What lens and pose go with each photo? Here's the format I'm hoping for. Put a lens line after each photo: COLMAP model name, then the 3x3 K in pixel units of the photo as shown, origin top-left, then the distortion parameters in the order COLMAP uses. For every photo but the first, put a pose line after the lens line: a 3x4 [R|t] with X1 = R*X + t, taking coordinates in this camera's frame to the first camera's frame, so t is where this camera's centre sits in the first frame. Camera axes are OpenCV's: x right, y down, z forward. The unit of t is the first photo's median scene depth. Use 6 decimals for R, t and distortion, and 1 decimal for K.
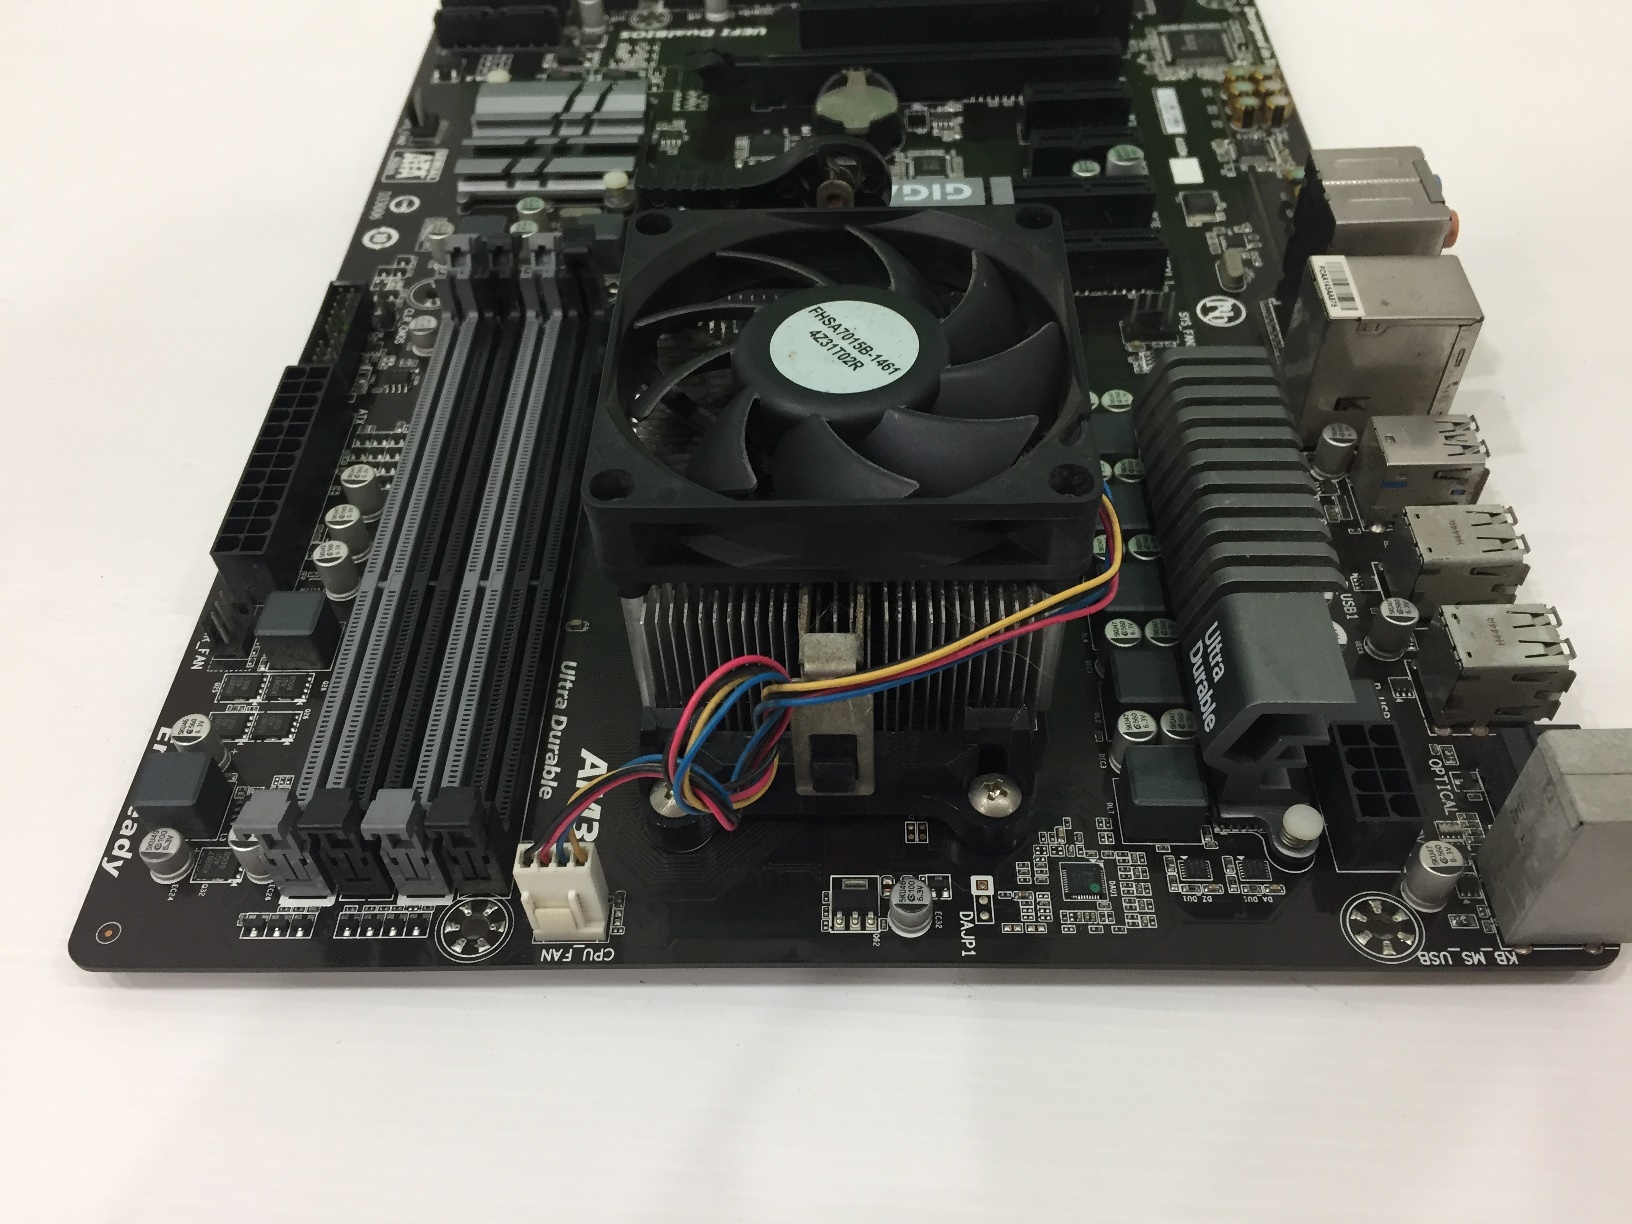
lens RADIAL K [[1417.1, 0, 811.1], [0, 1417.1, 616.8], [0, 0, 1]] dist [0.073308, -0.125553]
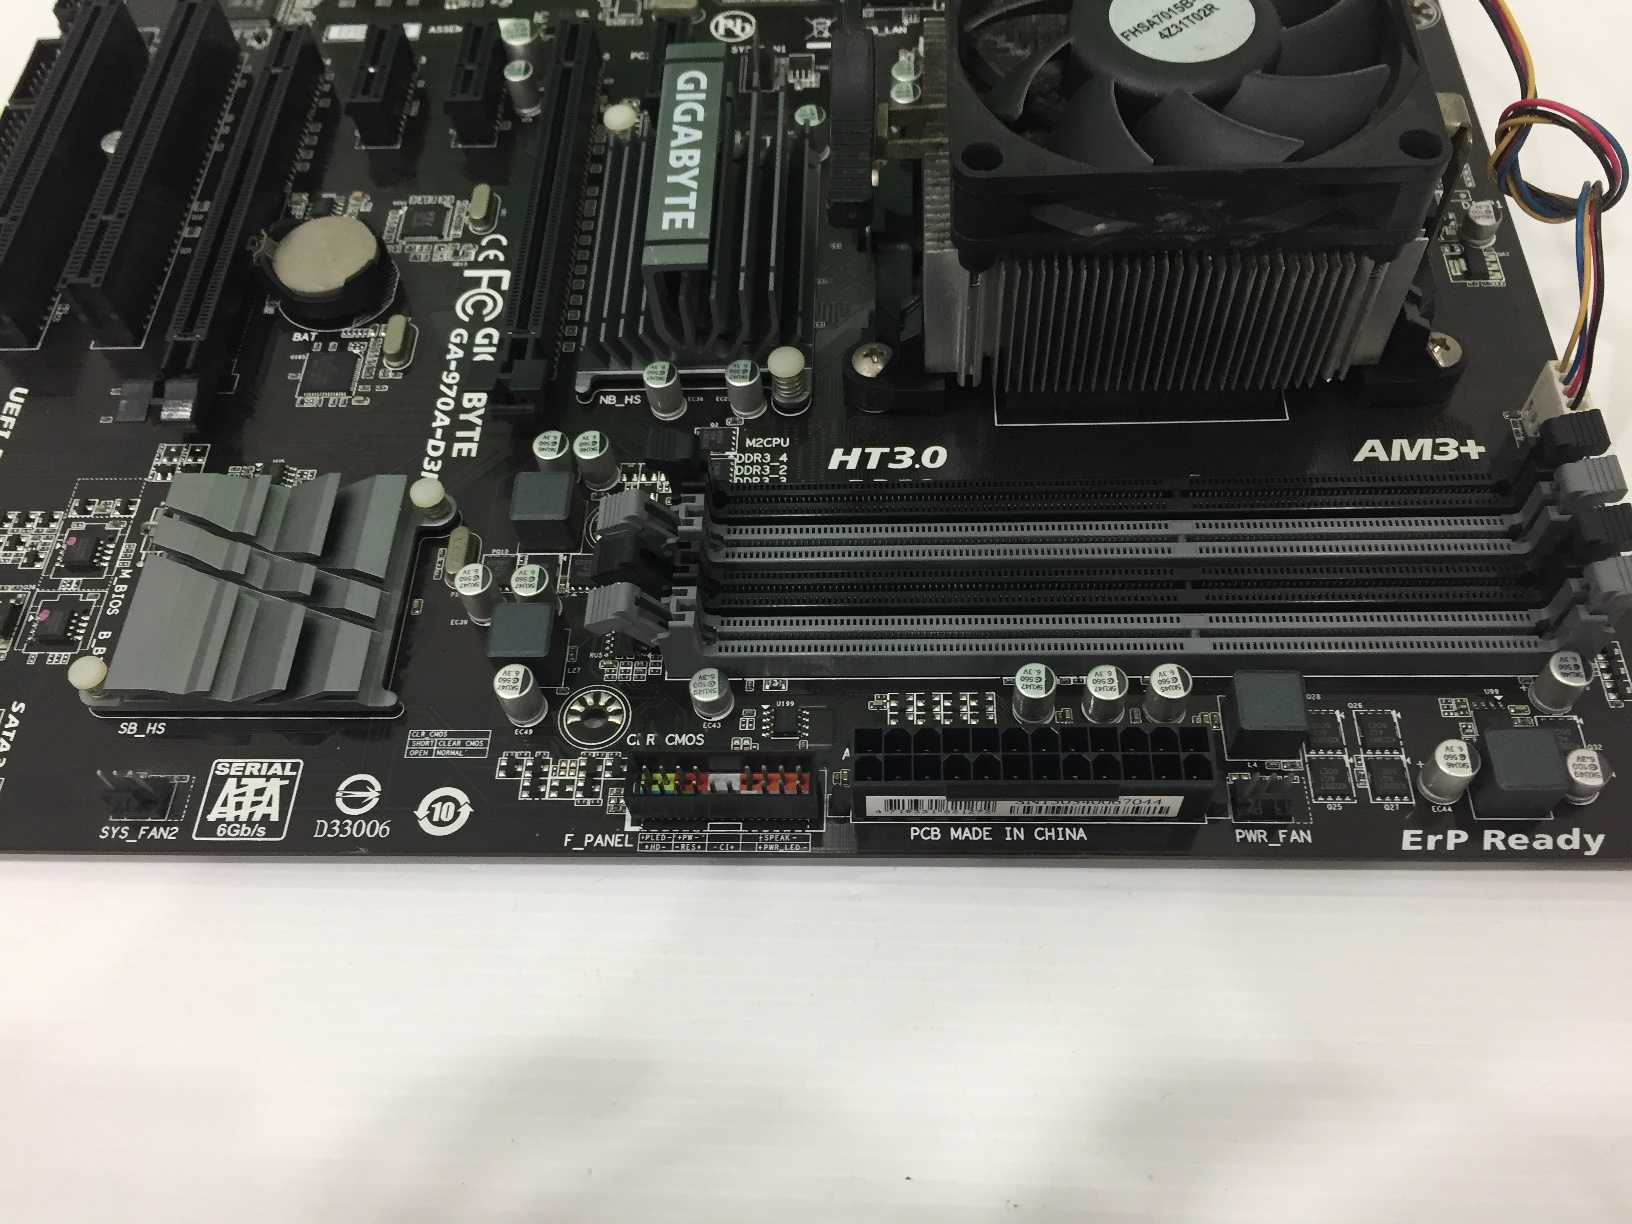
lens RADIAL K [[1417.1, 0, 814.0], [0, 1417.1, 623.3], [0, 0, 1]] dist [0.073308, -0.125553]
pose [[0.011481, -0.830547, 0.556830, -0.697635], [0.785345, 0.352186, 0.509115, -0.583245], [-0.618952, 0.431459, 0.656309, 0.501638]]
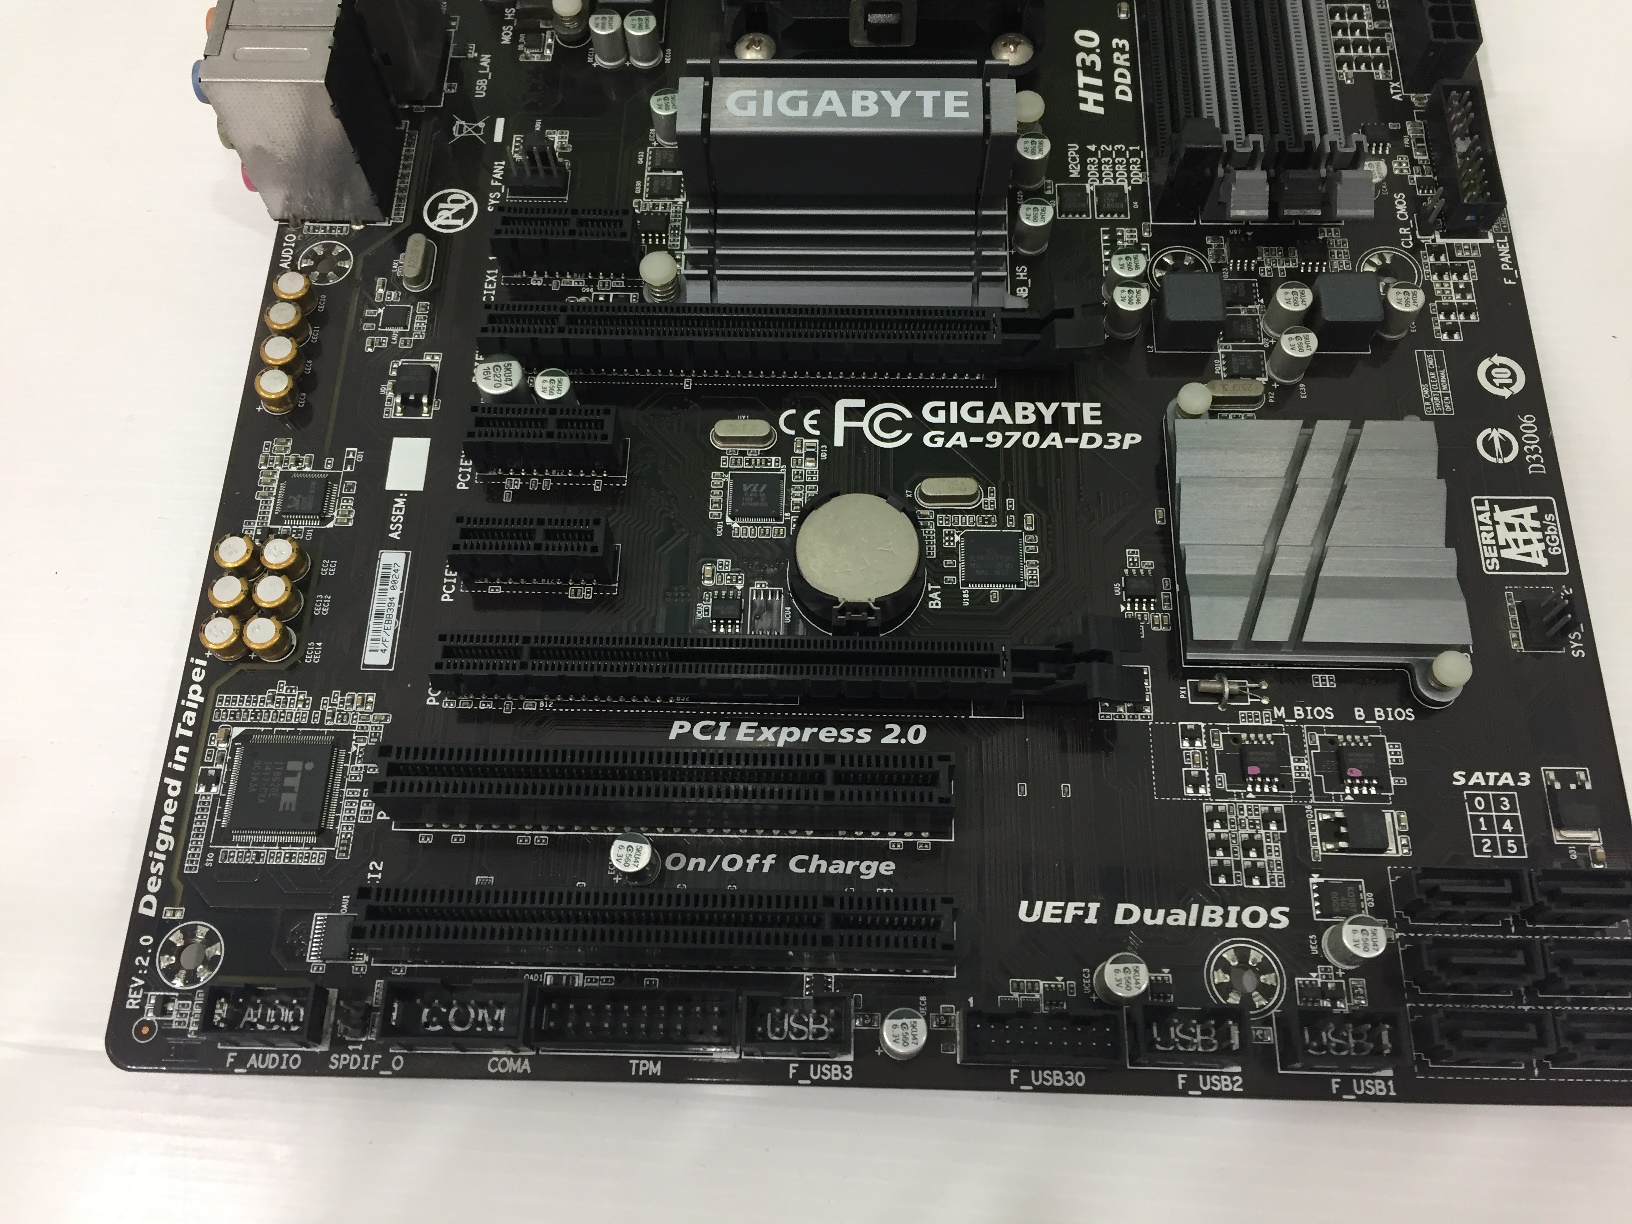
lens RADIAL K [[1417.1, 0, 818.6], [0, 1417.1, 615.3], [0, 0, 1]] dist [0.073308, -0.125553]
pose [[-0.998303, 0.017317, 0.055601, 0.017221], [0.042442, -0.437400, 0.898265, -1.182690], [0.039875, 0.899100, 0.435923, 0.909472]]
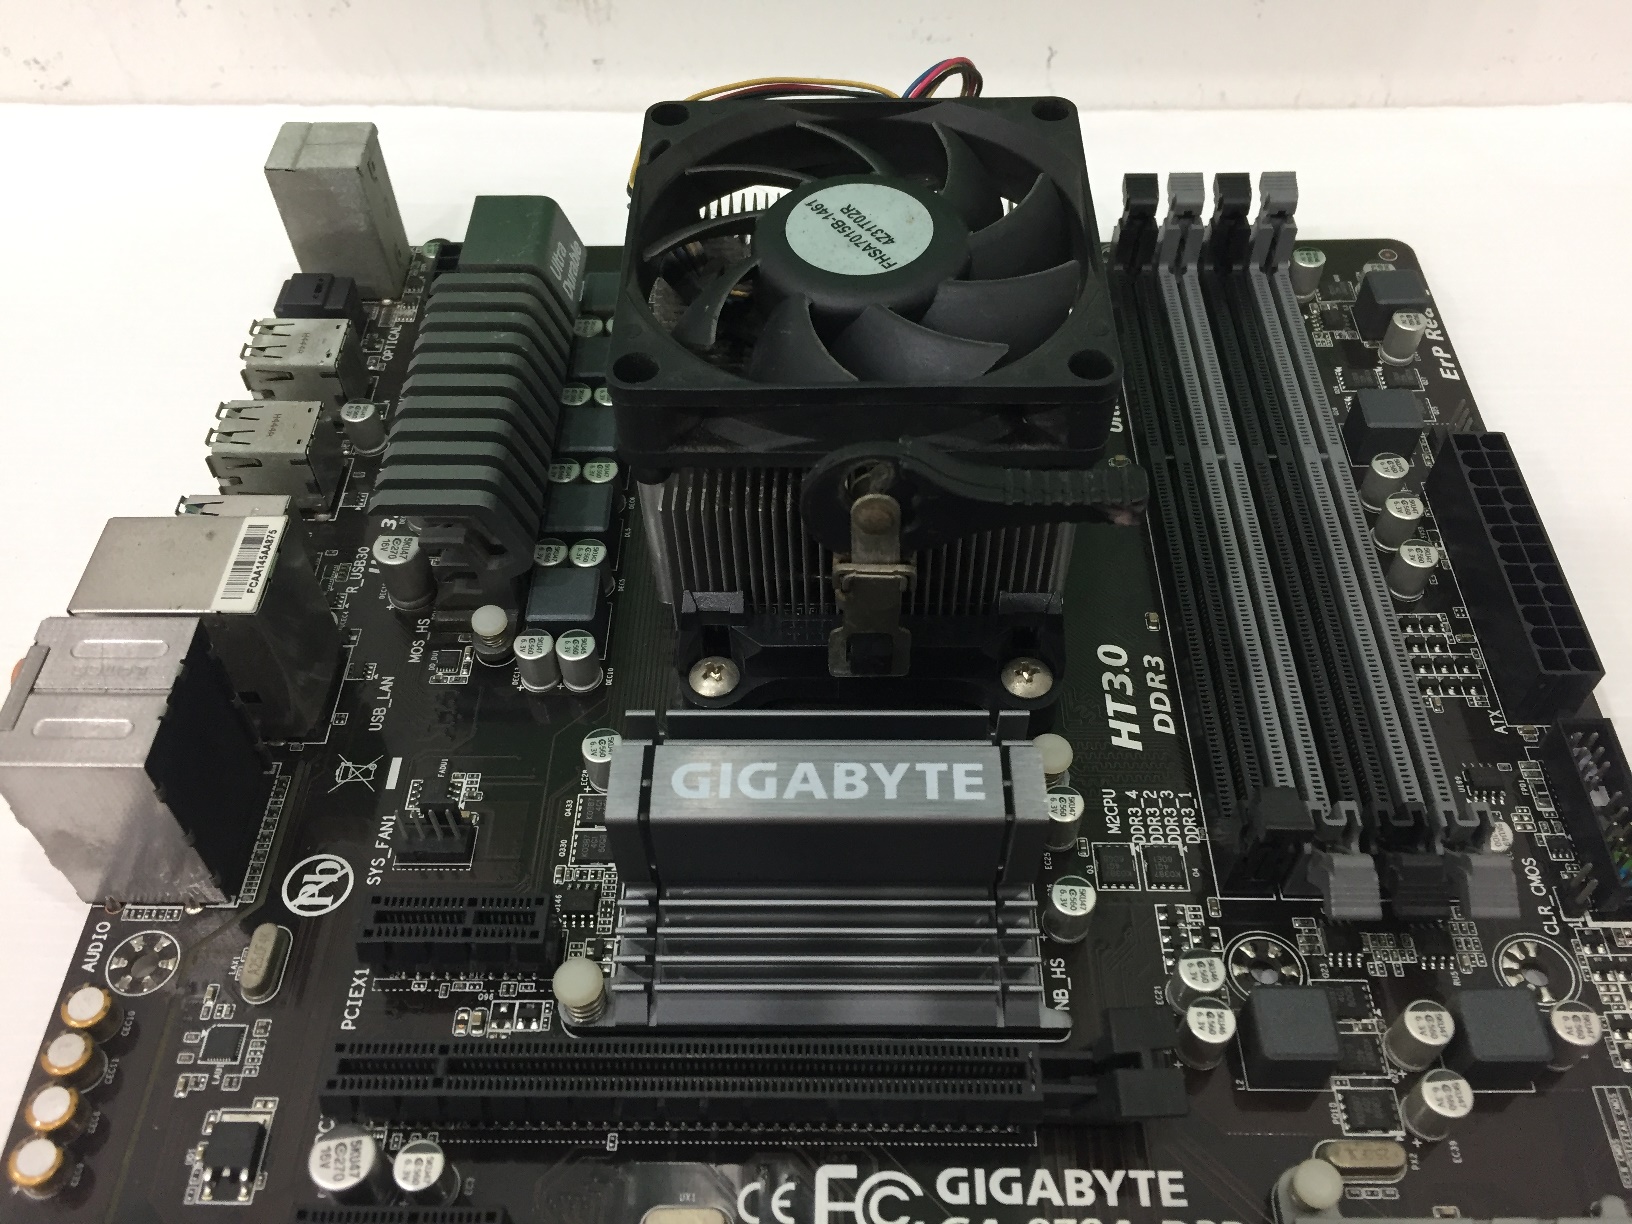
lens RADIAL K [[1417.1, 0, 819.2], [0, 1417.1, 618.1], [0, 0, 1]] dist [0.073308, -0.125553]
pose [[-0.998788, 0.037311, 0.032107, 0.022181], [0.025456, -0.166760, 0.985669, -0.922351], [0.042131, 0.985291, 0.165608, 0.825326]]
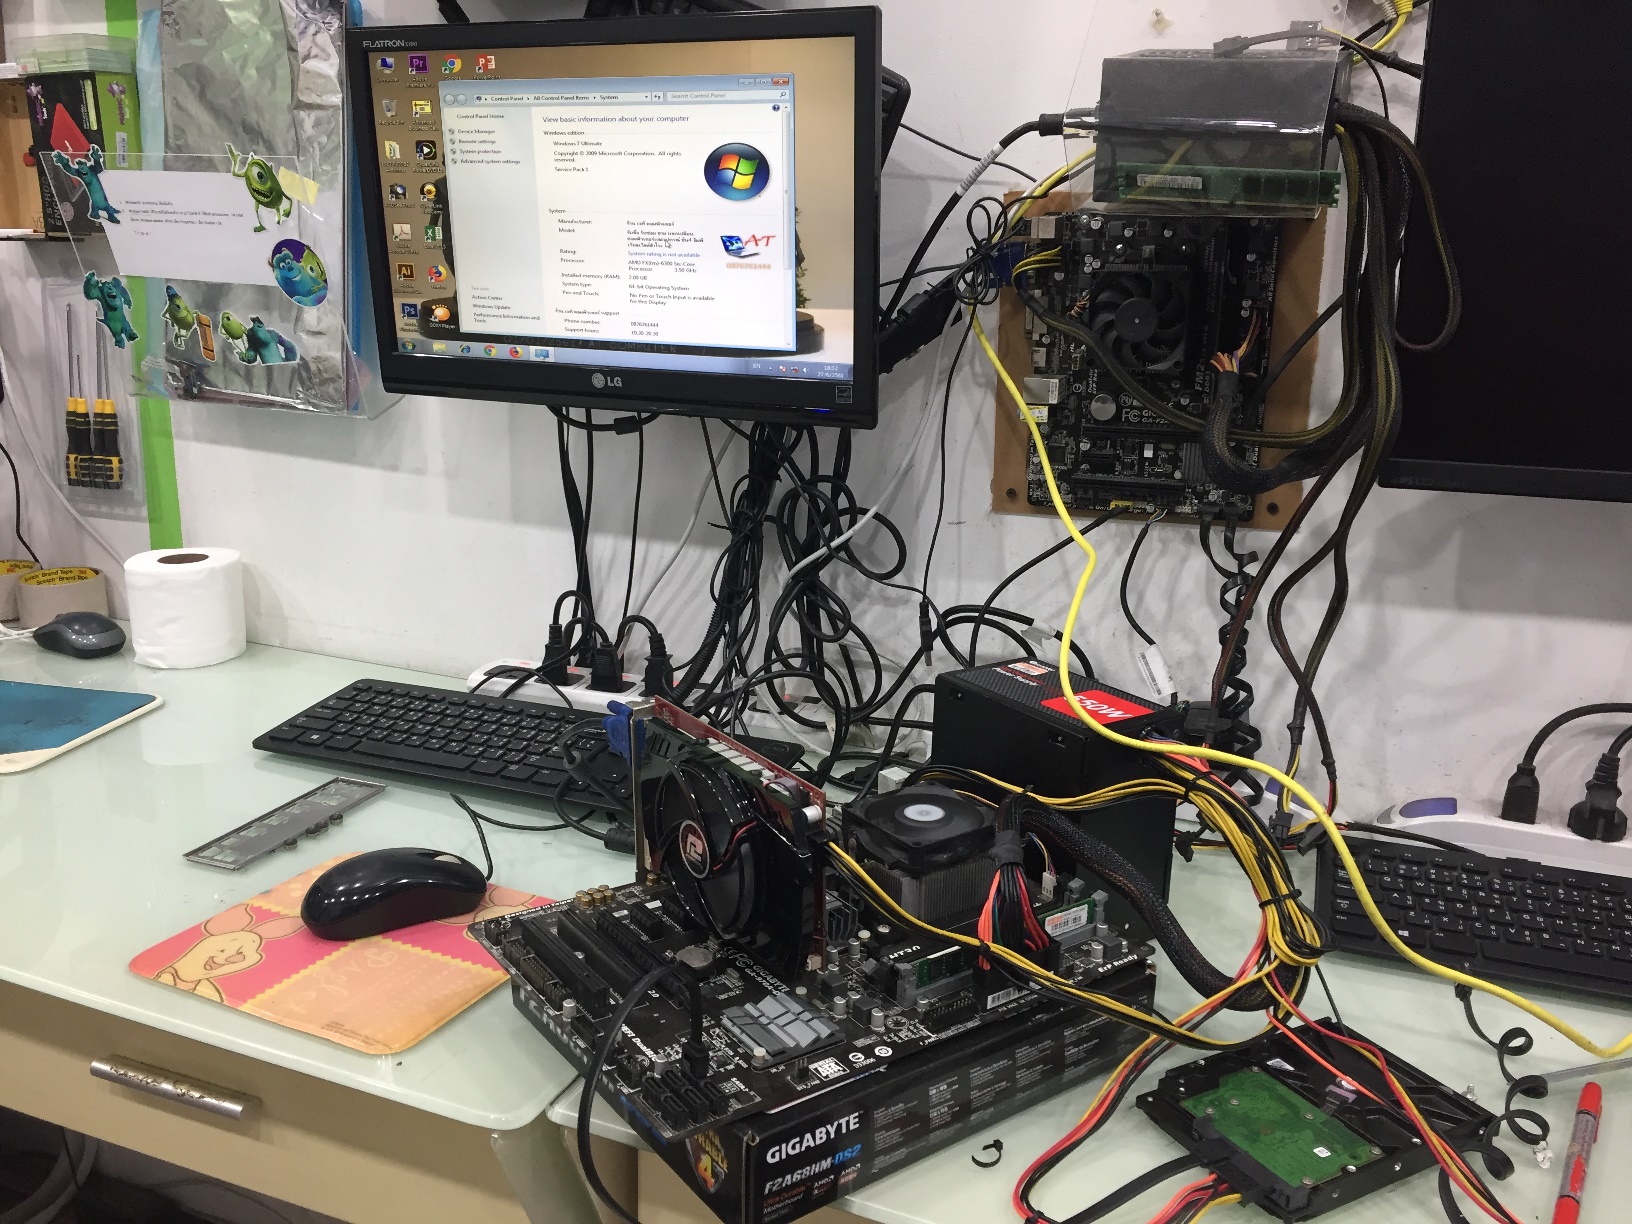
lens RADIAL K [[1417.1, 0, 810.7], [0, 1417.1, 599.4], [0, 0, 1]] dist [0.073308, -0.125553]
pose [[-0.591720, -0.183416, 0.785001, -2.029215], [0.595874, 0.556345, 0.579150, -2.200735], [-0.542957, 0.810456, -0.219907, 1.154408]]
